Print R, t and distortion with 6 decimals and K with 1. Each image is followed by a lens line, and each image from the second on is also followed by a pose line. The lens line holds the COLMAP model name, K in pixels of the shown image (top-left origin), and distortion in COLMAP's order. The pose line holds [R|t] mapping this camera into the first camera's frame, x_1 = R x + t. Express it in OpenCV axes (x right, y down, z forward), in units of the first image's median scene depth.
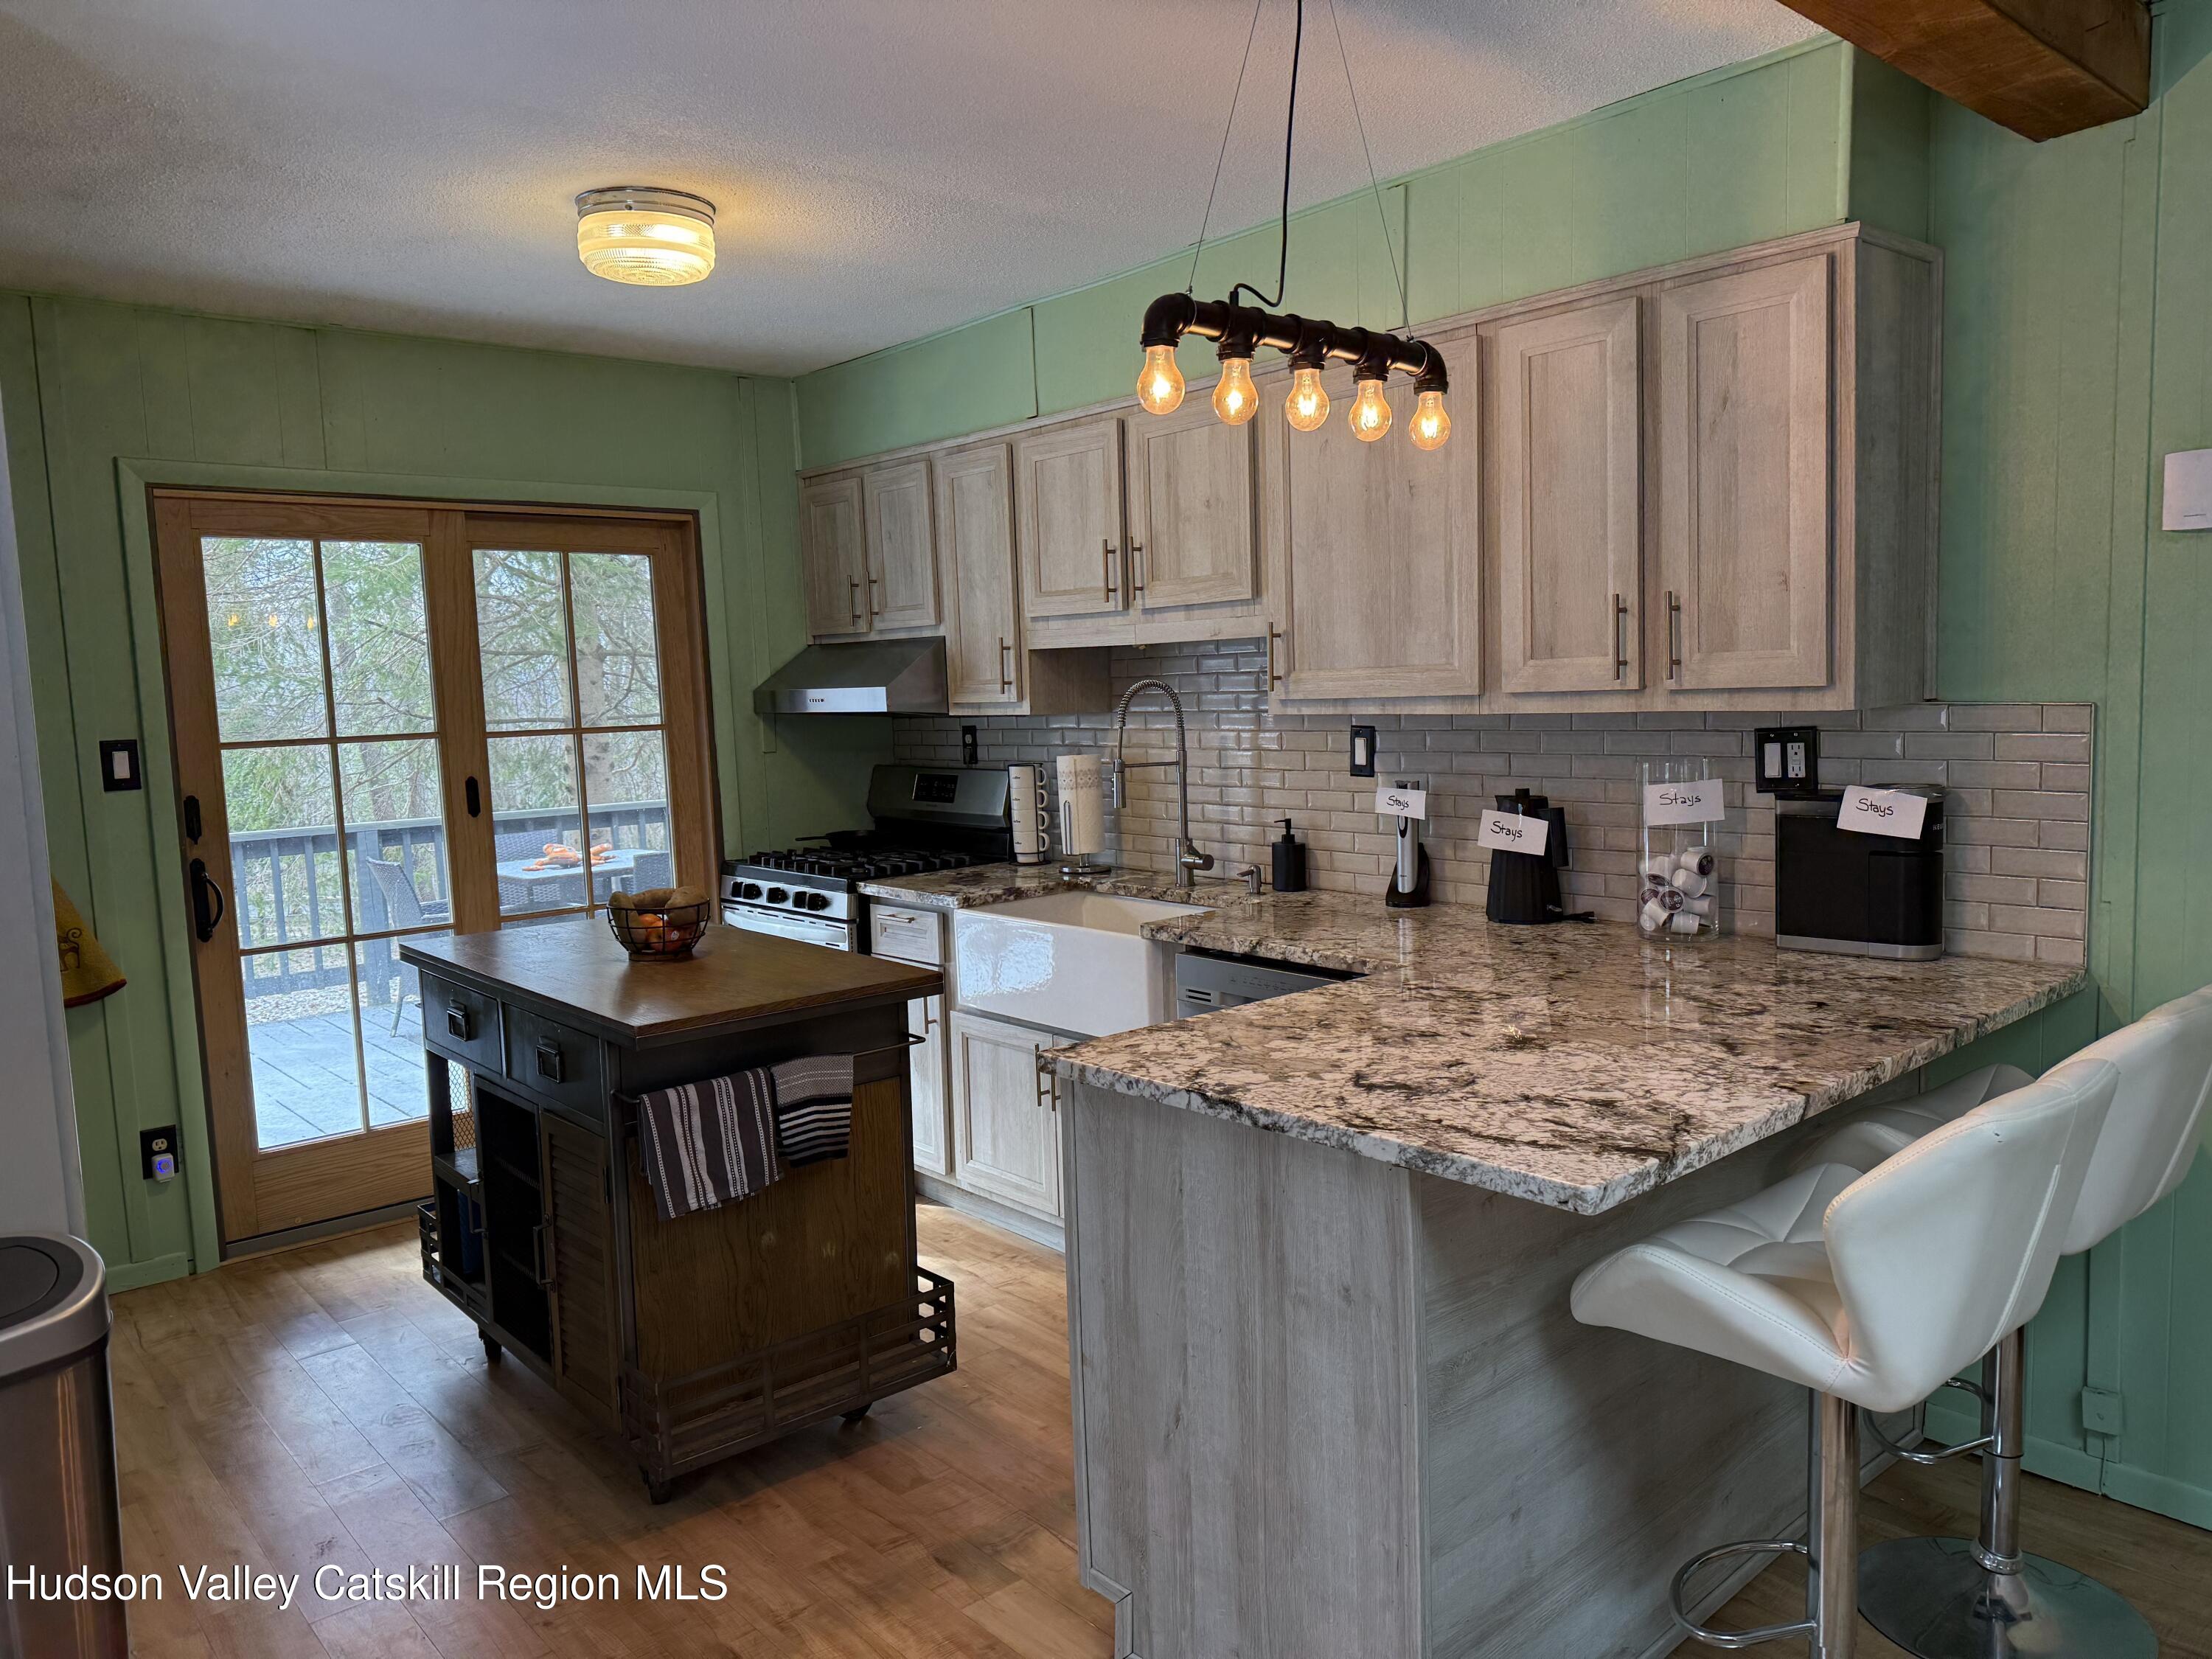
lens RADIAL K [[1537.9, 0, 1125.9], [0, 1537.9, 824.0], [0, 0, 1]] dist [0.042529, -0.046446]
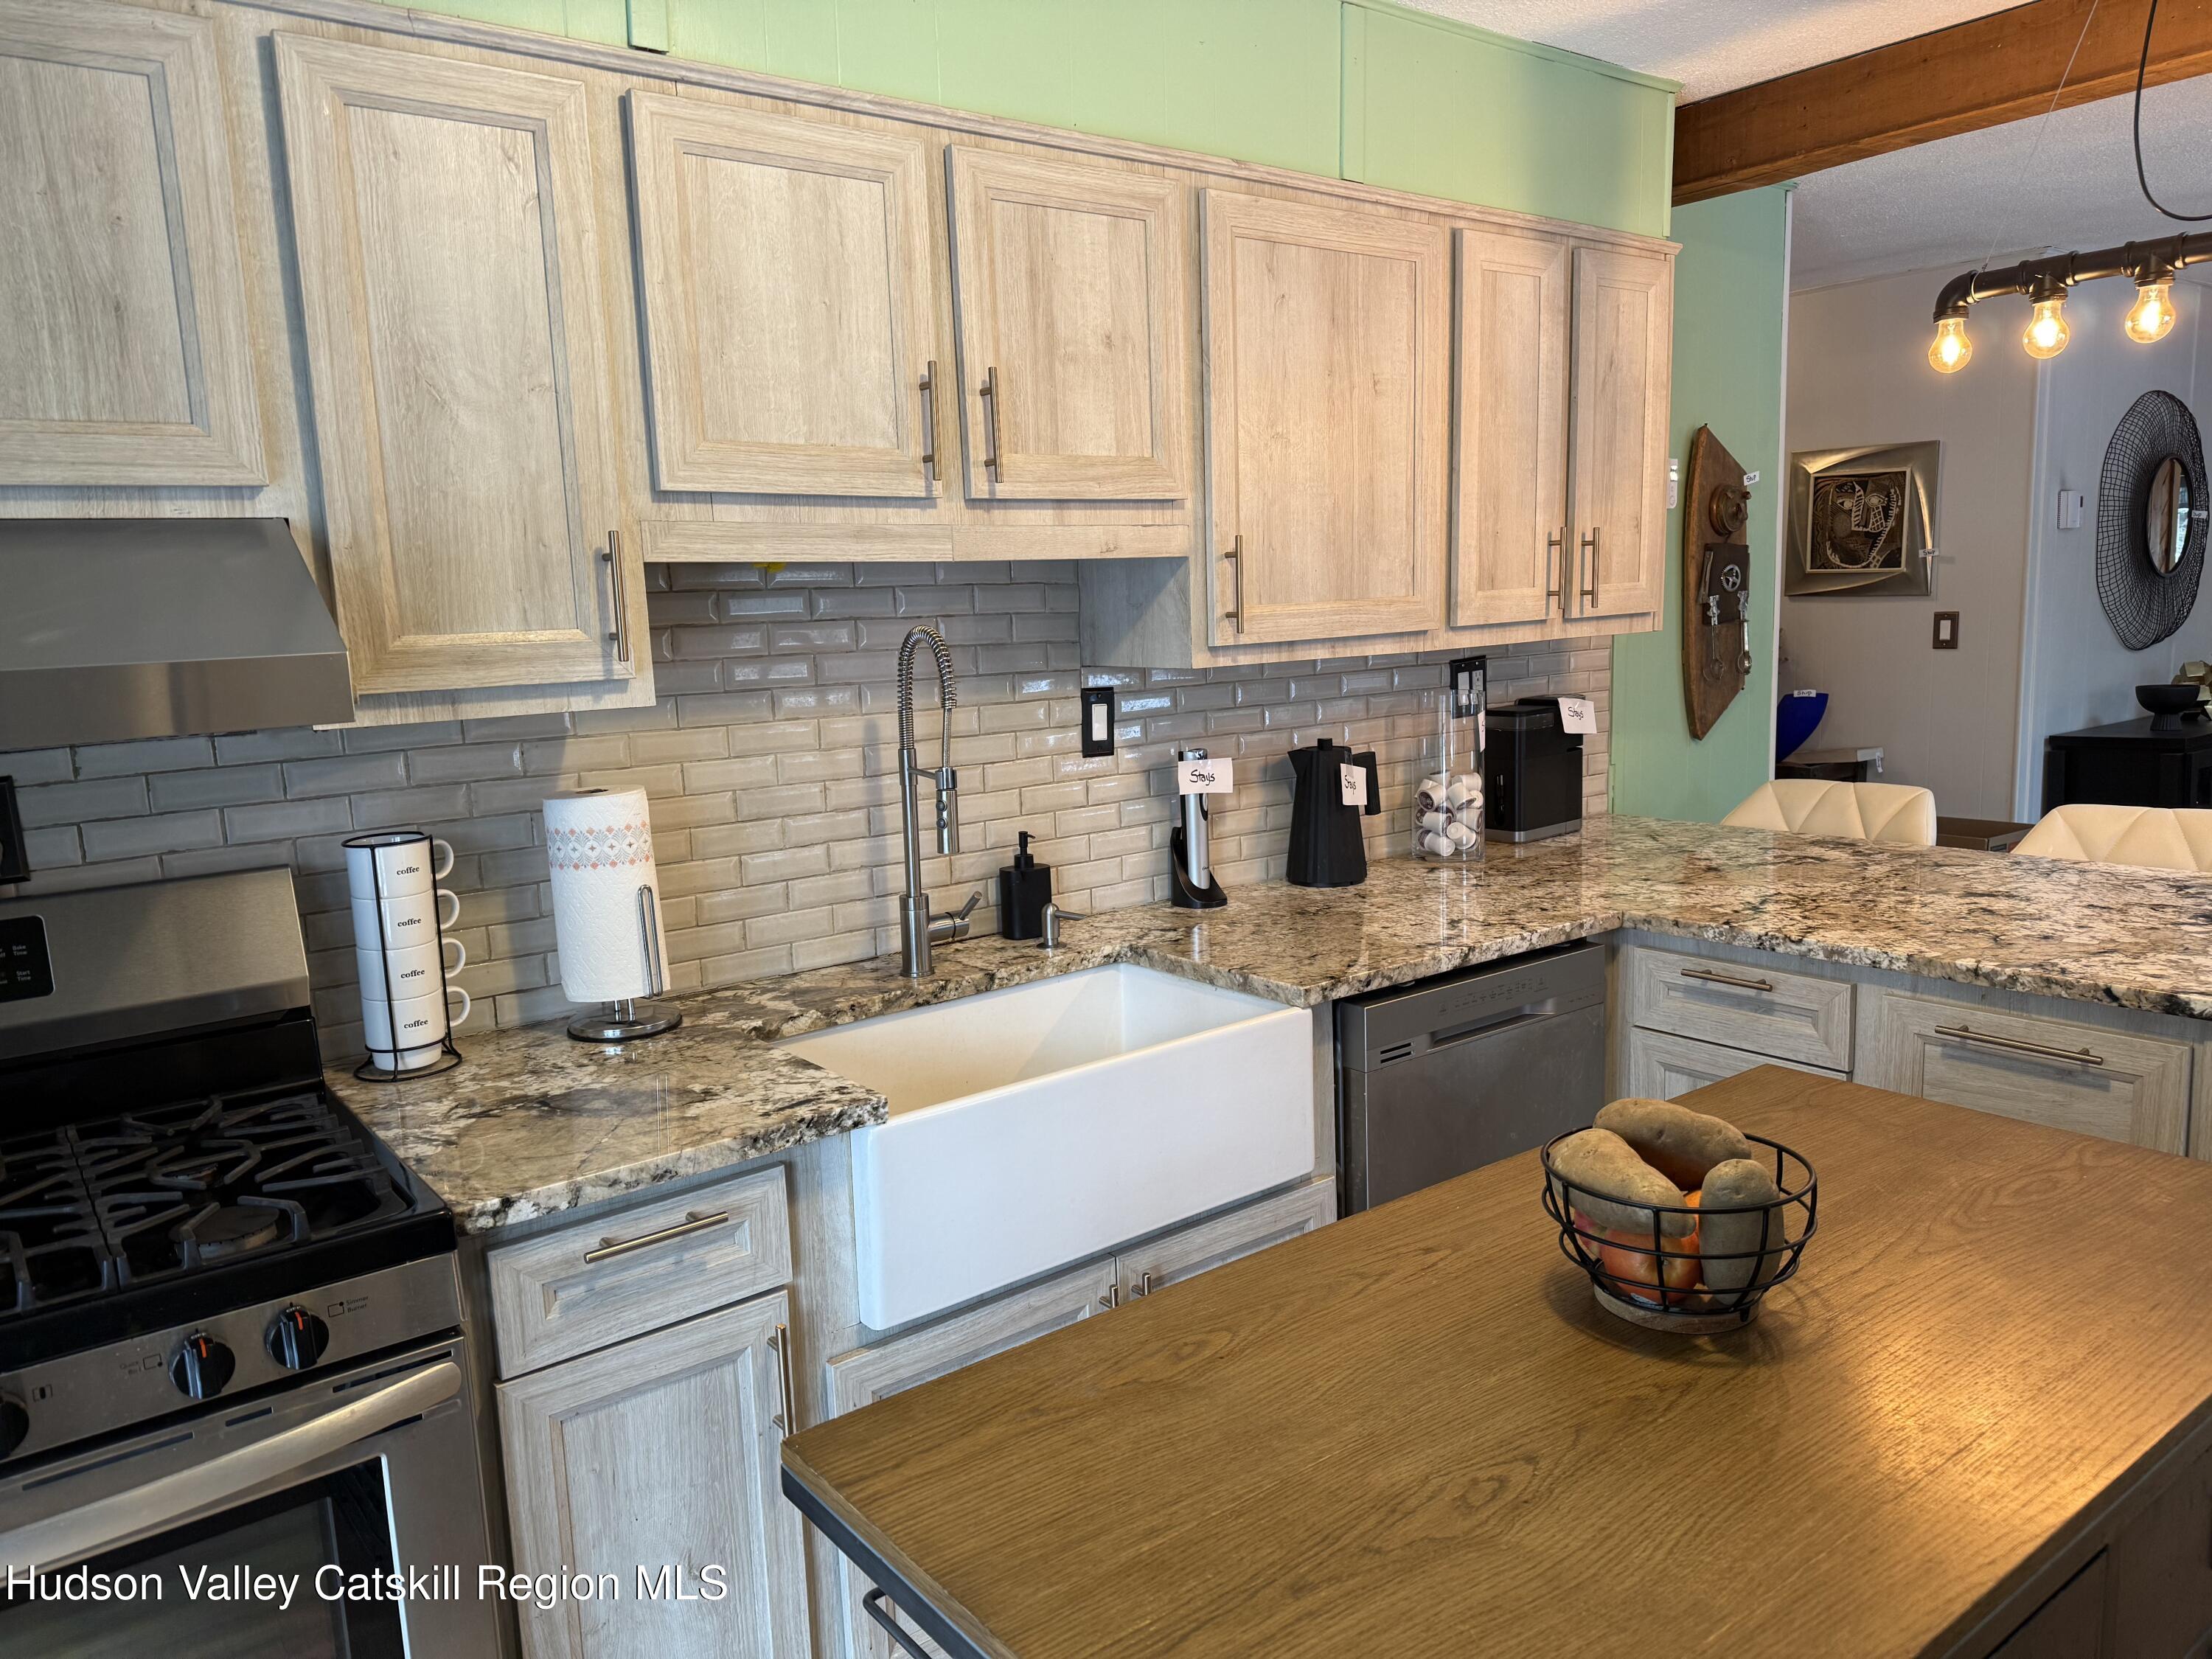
lens RADIAL K [[1537.9, 0, 1129.0], [0, 1537.9, 828.6], [0, 0, 1]] dist [0.042529, -0.046446]
pose [[0.062470, -0.121703, 0.990599, -0.672550], [0.128346, 0.985276, 0.112955, -0.090092], [-0.989760, 0.120083, 0.077171, 1.080087]]
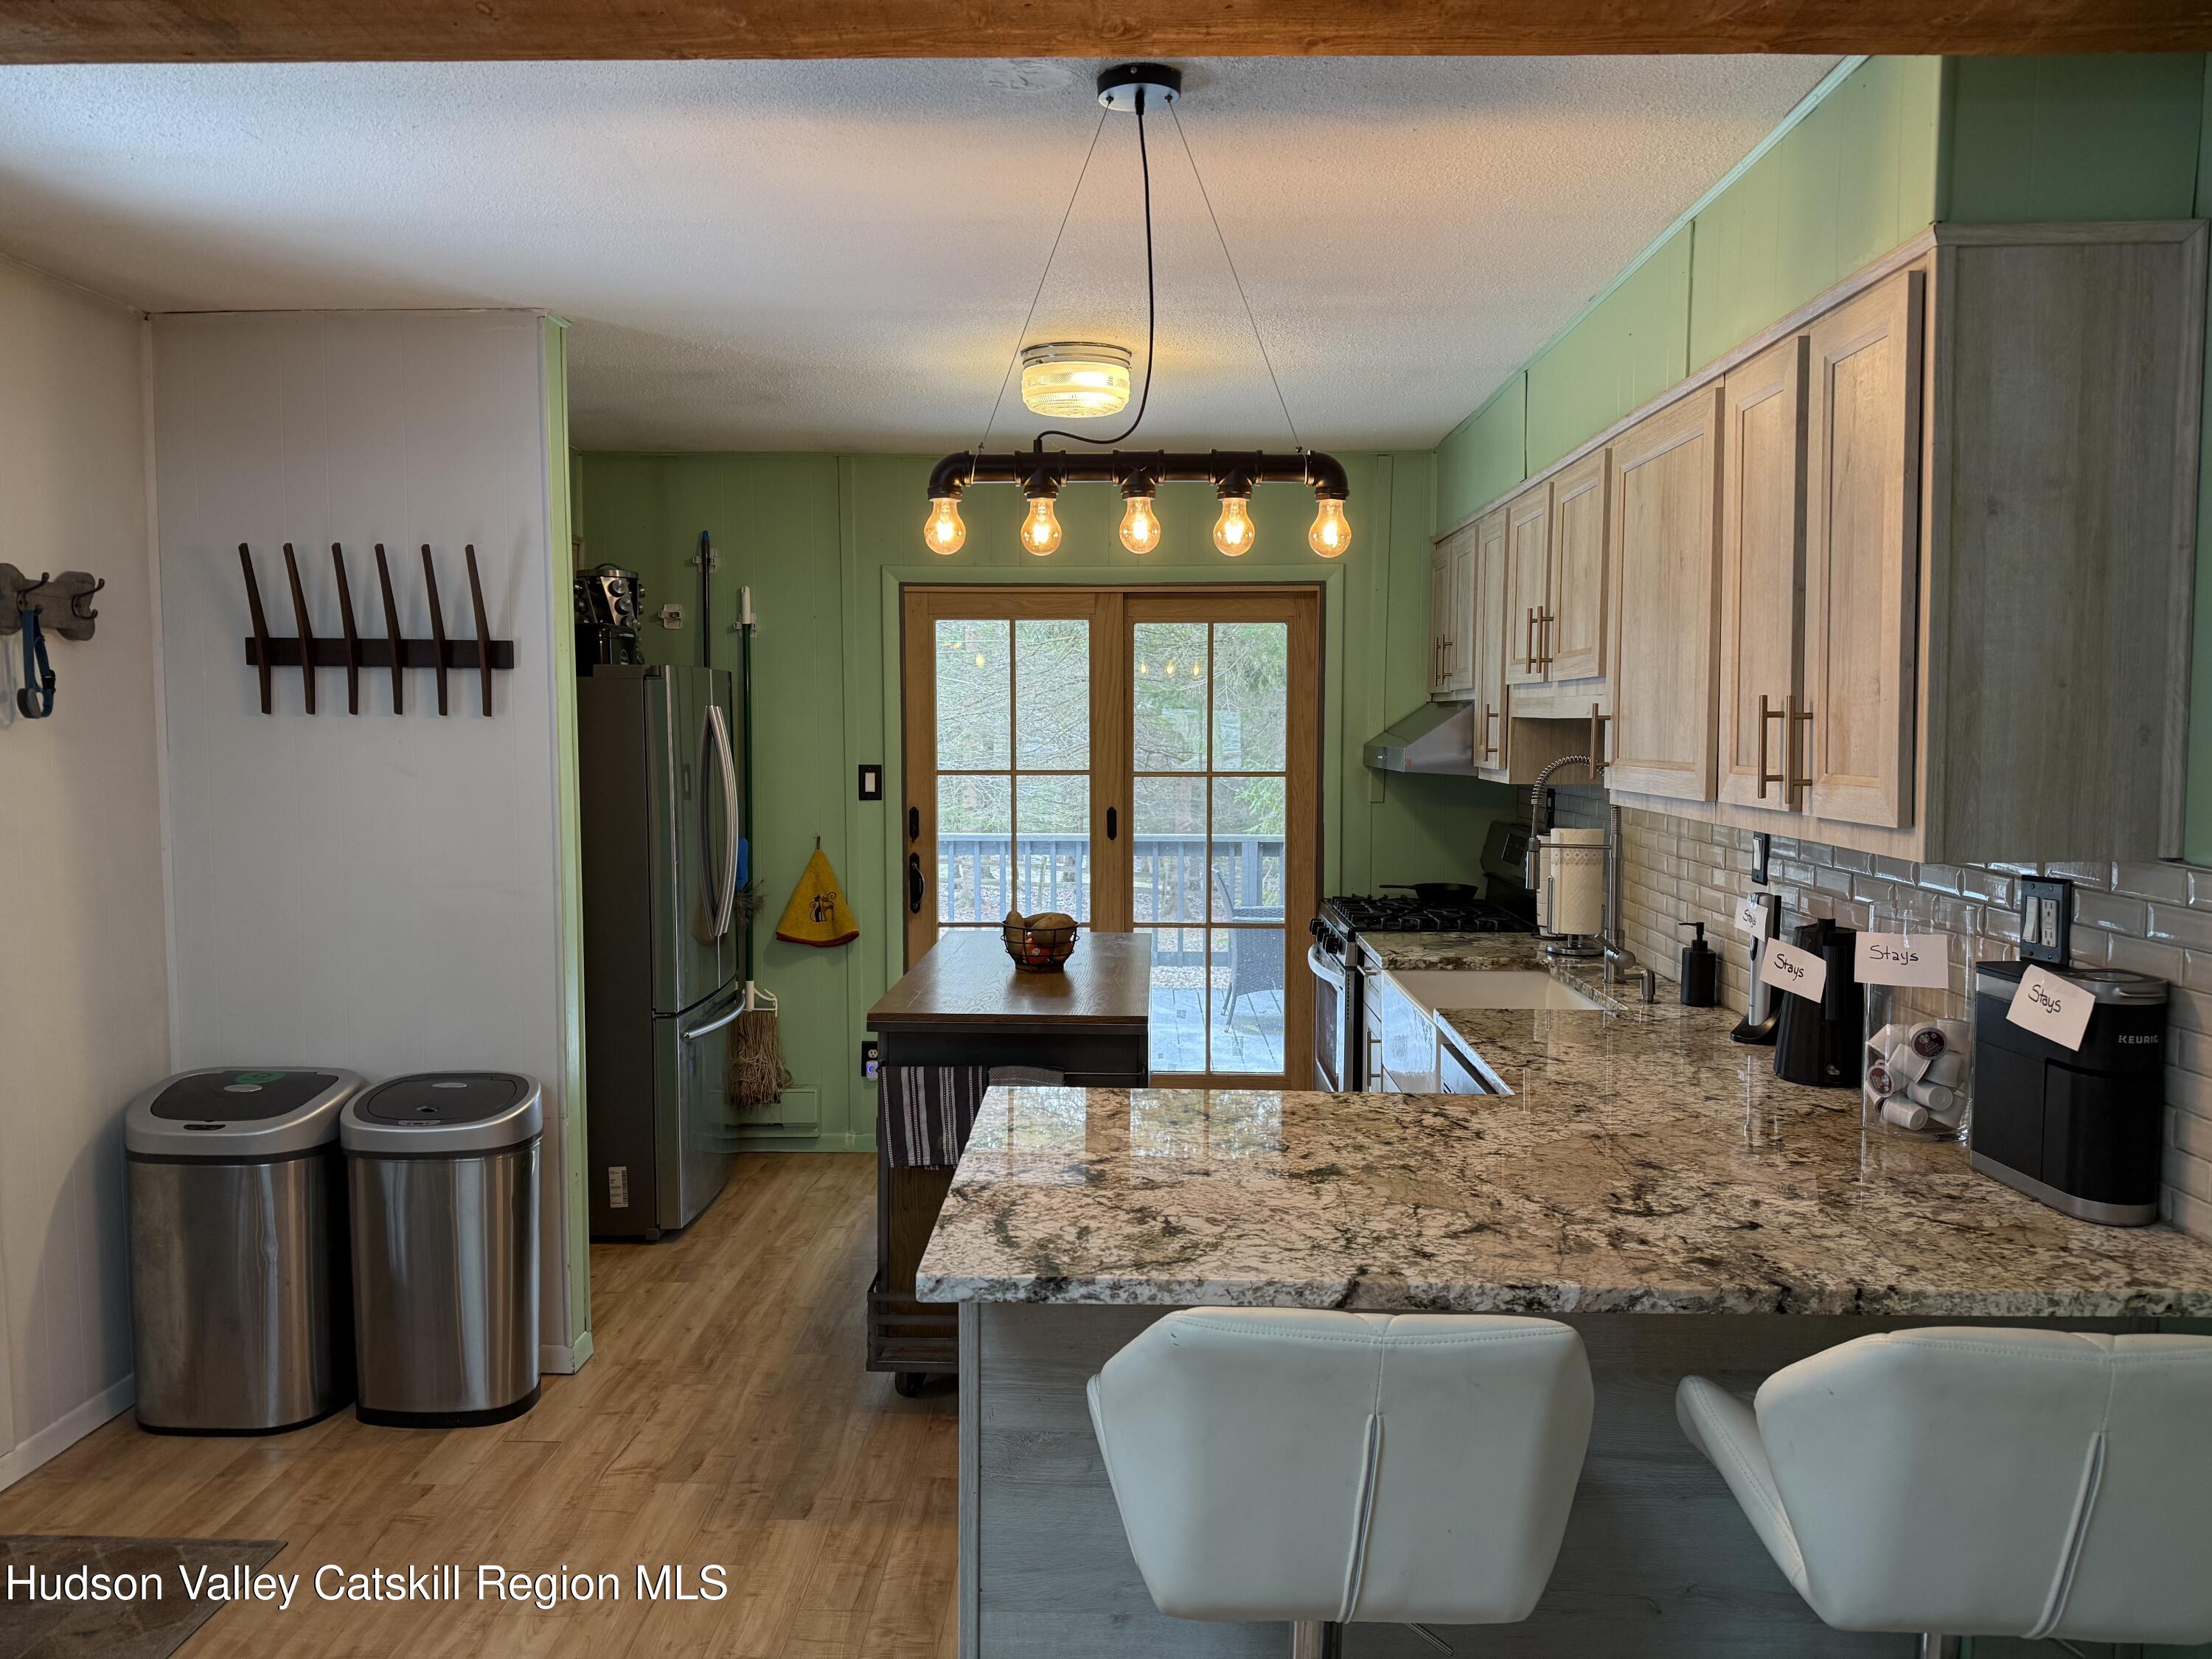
lens RADIAL K [[1537.9, 0, 1107.6], [0, 1537.9, 833.5], [0, 0, 1]] dist [0.042529, -0.046446]
pose [[0.730853, 0.084116, -0.677332, 0.547751], [-0.089414, 0.995624, 0.027165, -0.057754], [0.676653, 0.040709, 0.735176, 0.135774]]
